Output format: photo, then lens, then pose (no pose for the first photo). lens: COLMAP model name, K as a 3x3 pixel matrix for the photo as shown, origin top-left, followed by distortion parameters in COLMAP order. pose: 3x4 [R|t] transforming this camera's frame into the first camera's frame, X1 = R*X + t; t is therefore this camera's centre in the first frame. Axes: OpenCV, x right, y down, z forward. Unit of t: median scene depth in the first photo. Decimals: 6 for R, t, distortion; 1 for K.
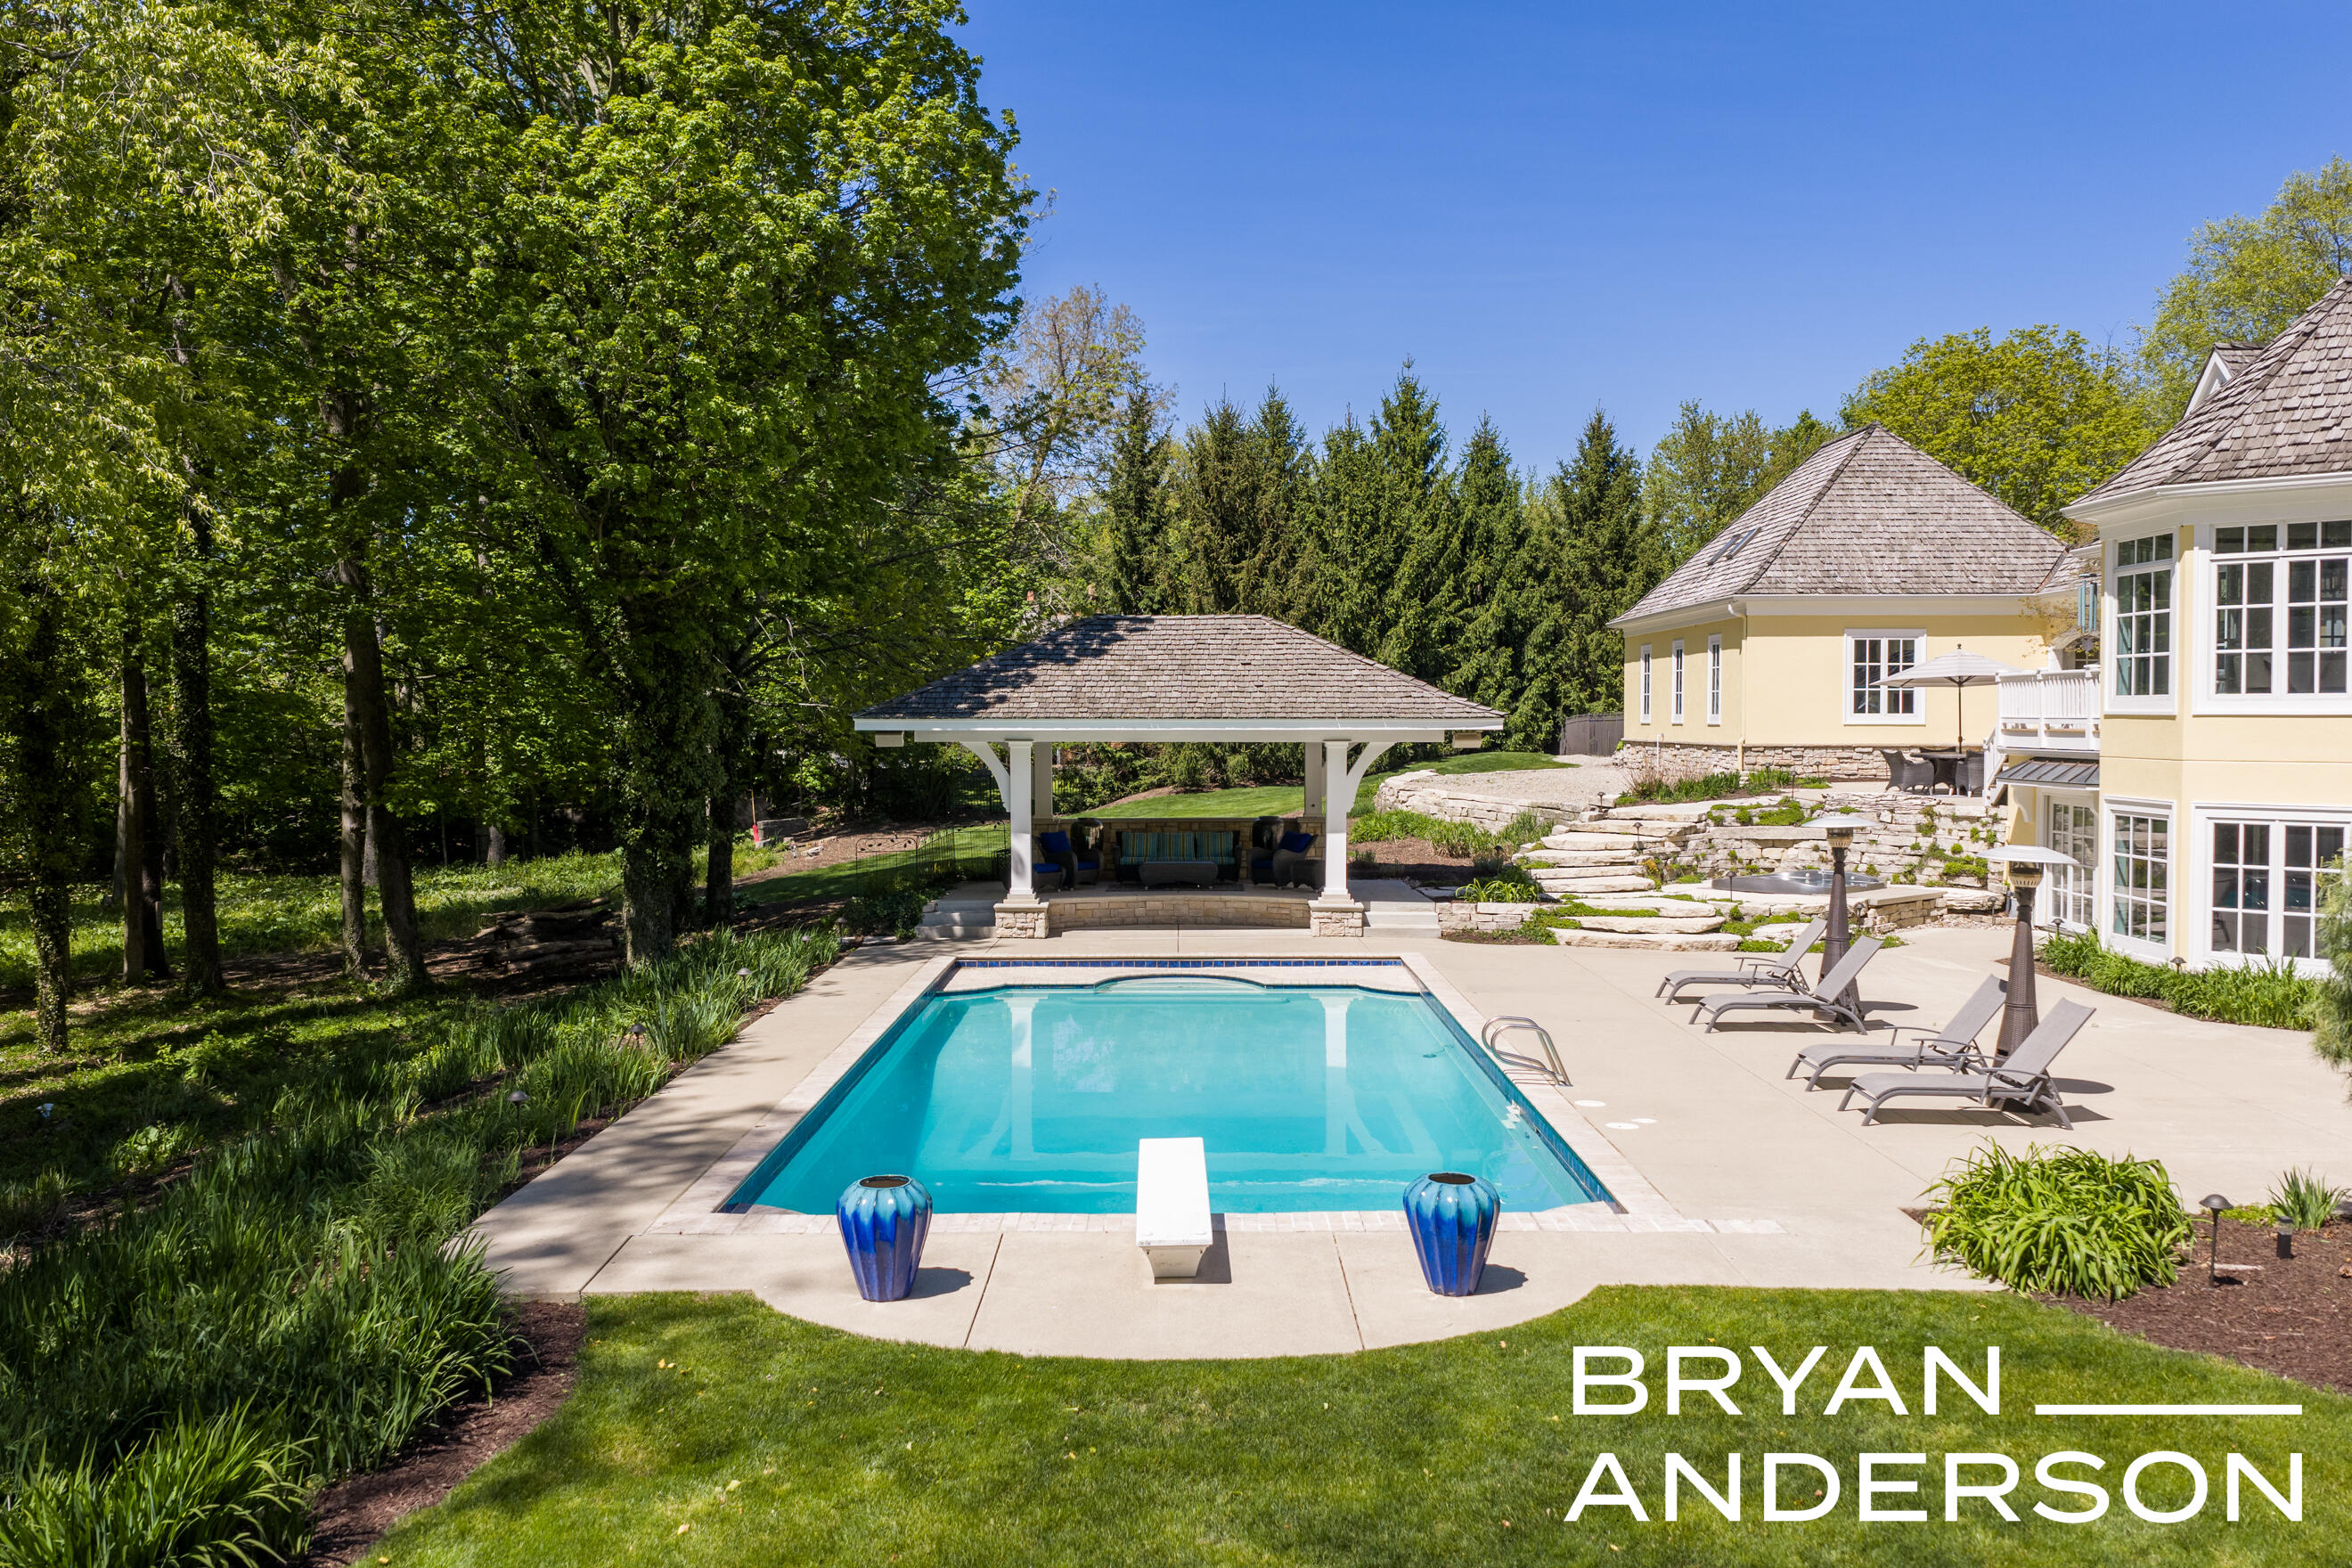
lens RADIAL K [[1960.7, 0, 1184.7], [0, 1960.7, 787.3], [0, 0, 1]] dist [0.018471, -0.031239]
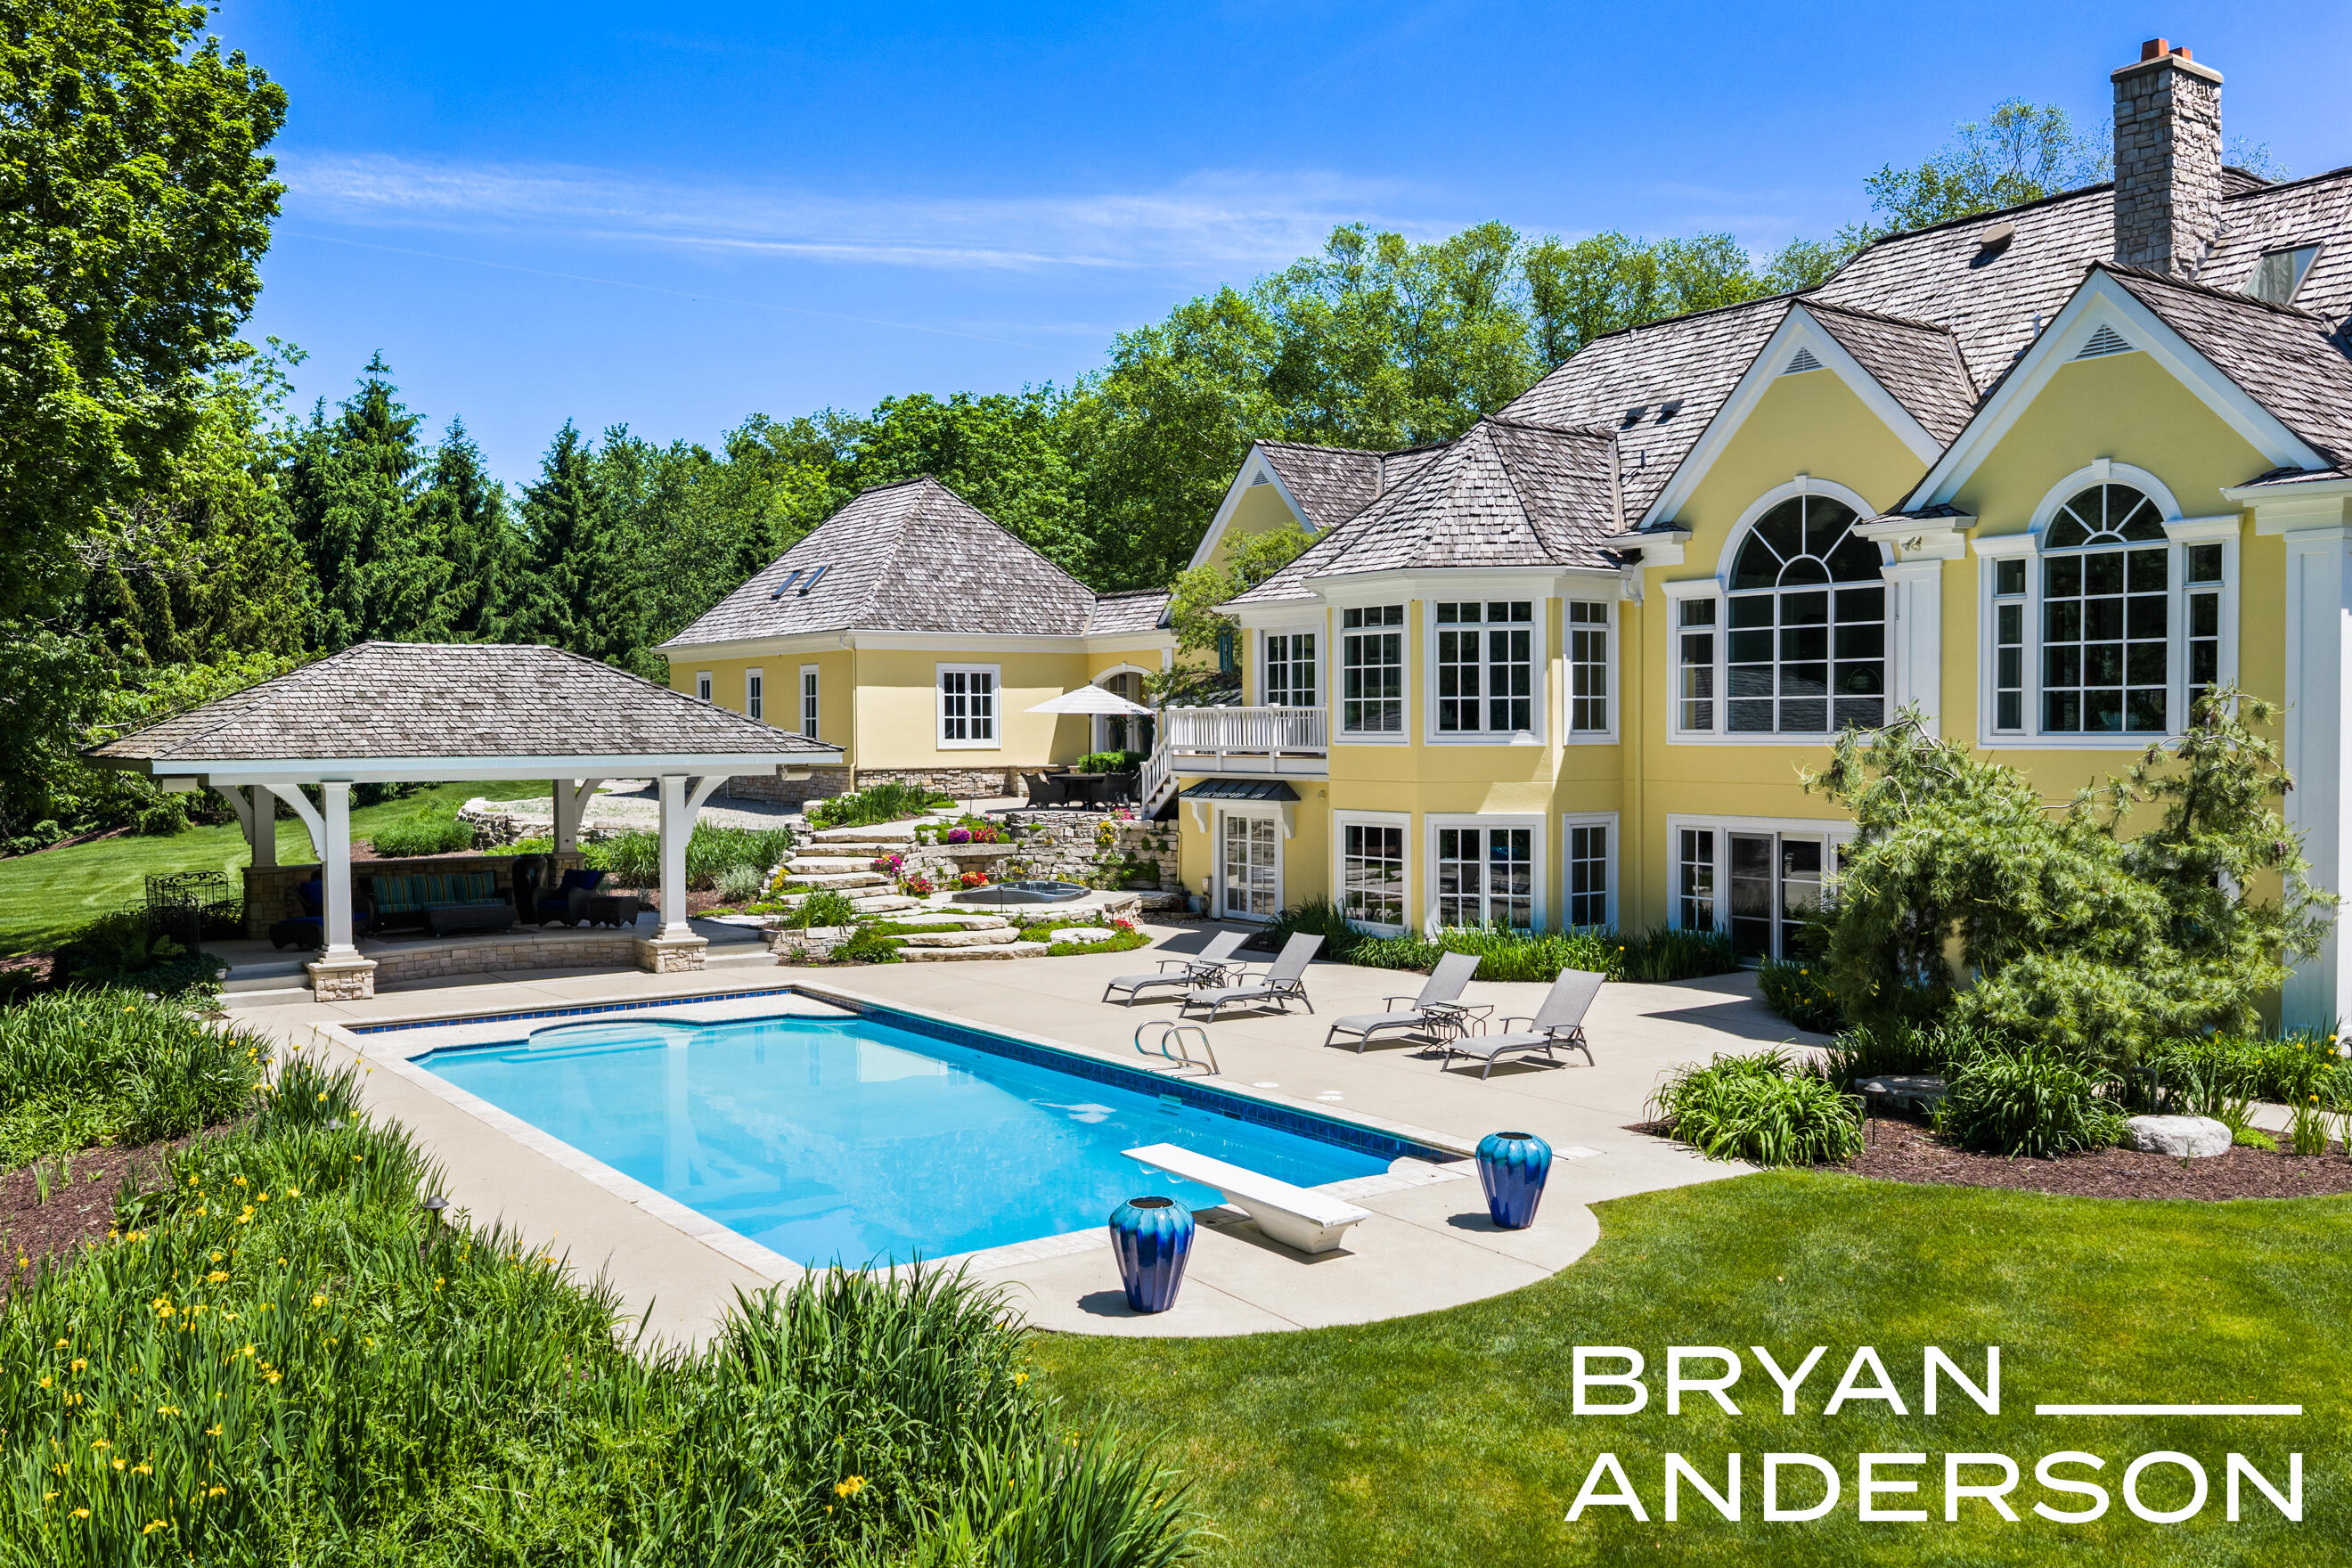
lens RADIAL K [[1951.6, 0, 1183.8], [0, 1951.6, 788.3], [0, 0, 1]] dist [0.016575, -0.028698]
pose [[0.813974, -0.022125, 0.580480, -0.258417], [0.025909, 0.999663, 0.001772, -0.011210], [-0.580323, 0.013597, 0.814273, 0.031746]]
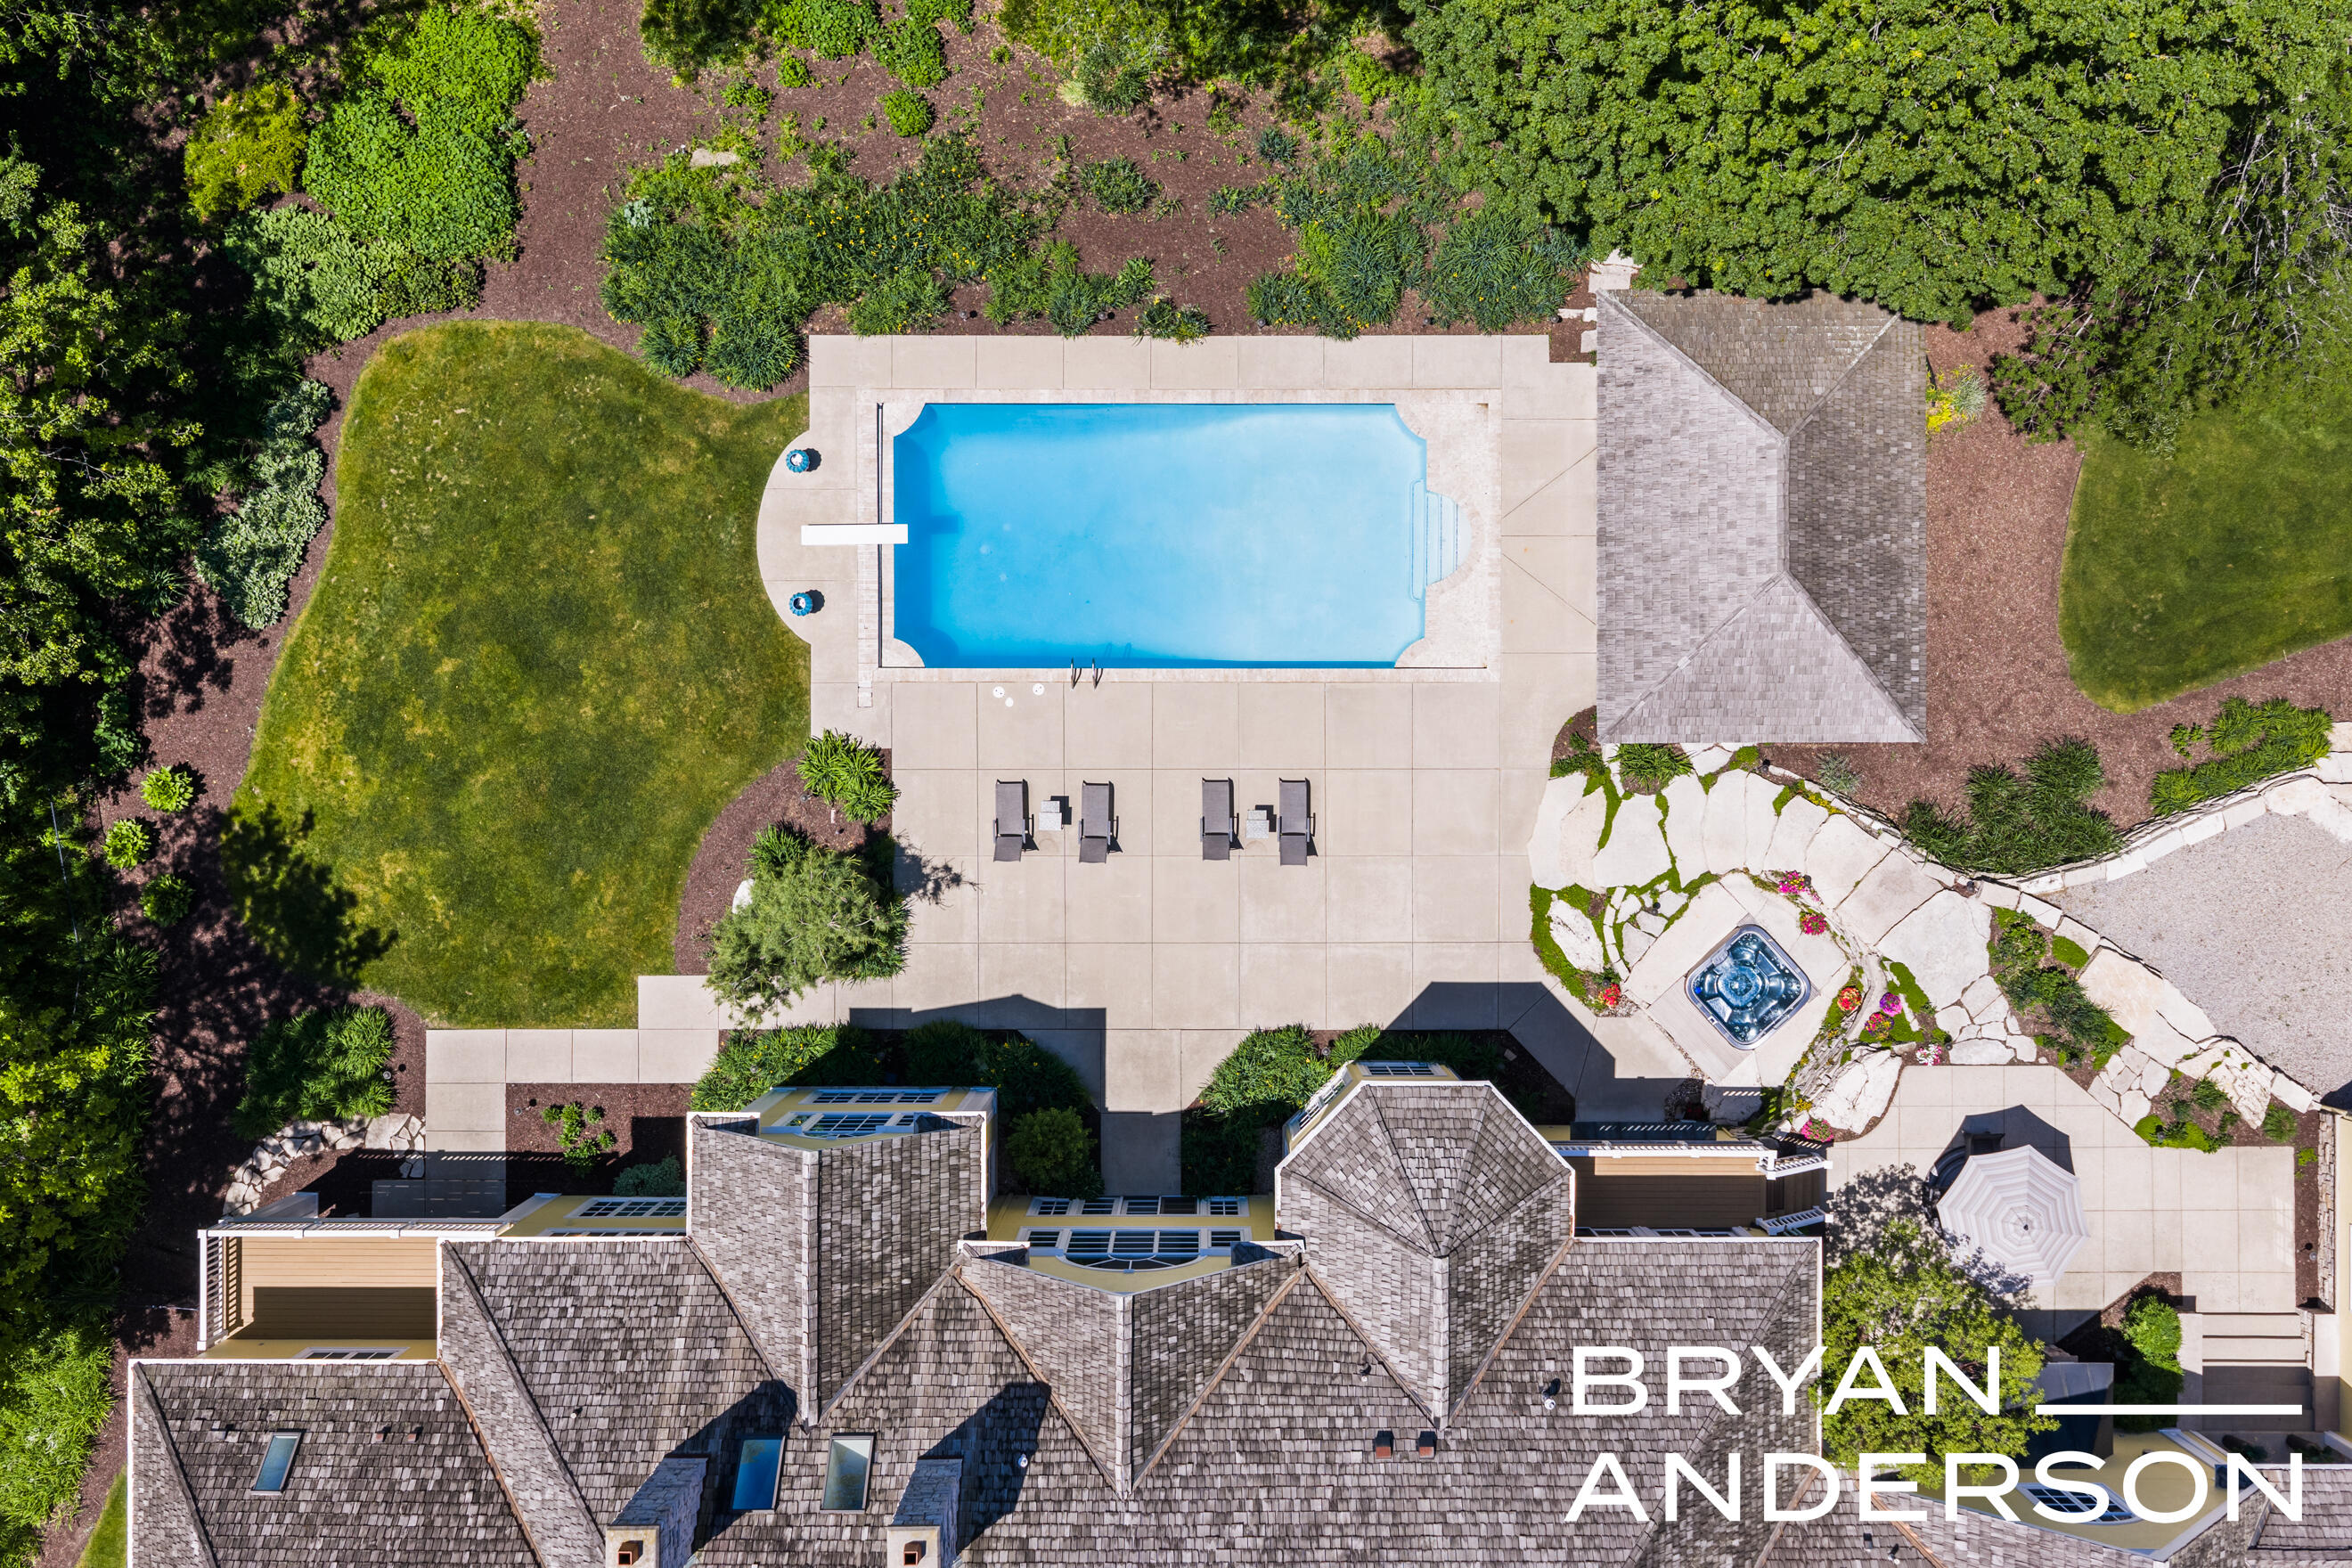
lens RADIAL K [[1975.9, 0, 1207.8], [0, 1975.9, 786.7], [0, 0, 1]] dist [0.006987, -0.008125]
pose [[0.000209, 0.999998, 0.002069, 0.168531], [-0.036195, -0.002060, 0.999343, -1.293503], [0.999345, -0.000284, 0.036194, 0.569288]]
